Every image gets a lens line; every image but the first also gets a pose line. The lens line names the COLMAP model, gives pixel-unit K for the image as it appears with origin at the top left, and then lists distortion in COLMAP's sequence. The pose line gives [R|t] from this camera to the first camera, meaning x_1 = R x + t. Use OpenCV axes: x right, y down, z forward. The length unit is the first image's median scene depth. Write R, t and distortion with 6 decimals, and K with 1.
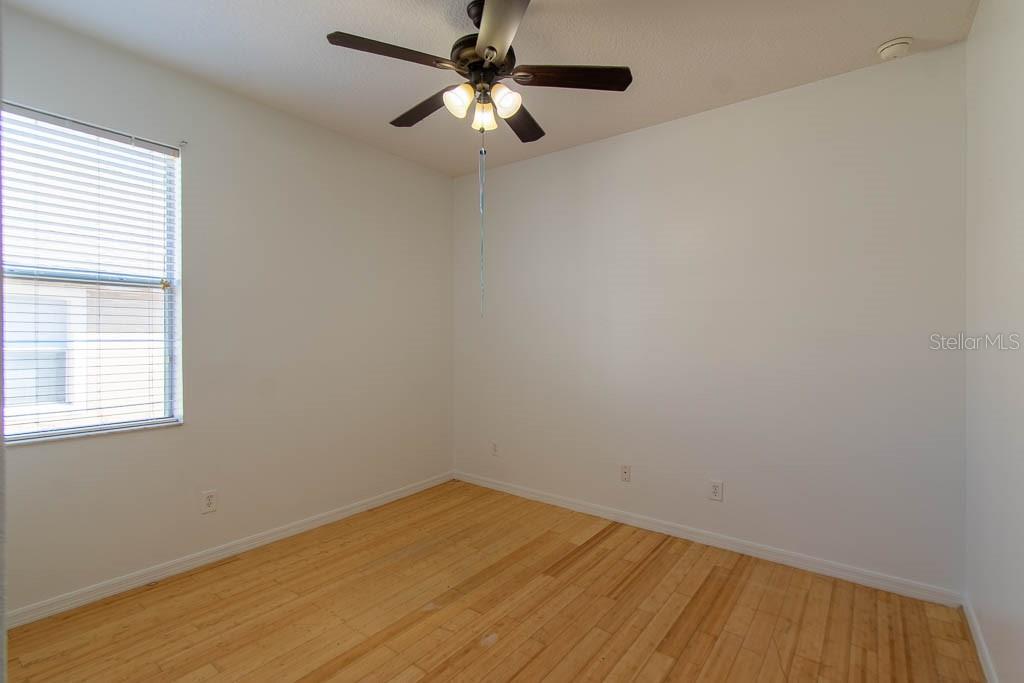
lens RADIAL K [[482.7, 0, 514.6], [0, 482.7, 341.7], [0, 0, 1]] dist [0.009493, -0.002591]
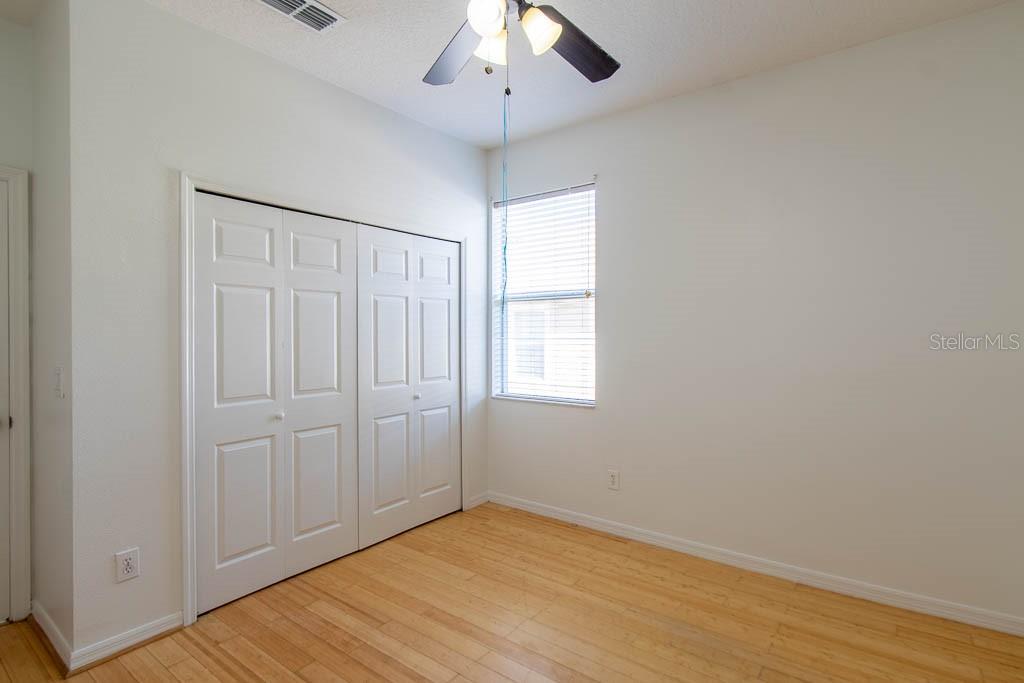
lens RADIAL K [[500.0, 0, 514.5], [0, 500.0, 337.3], [0, 0, 1]] dist [0.001875, -0.000514]
pose [[0.002079, 0.002197, -0.999995, 0.582654], [-0.007412, 0.999970, 0.002182, -0.007296], [0.999970, 0.007408, 0.002095, 0.814832]]
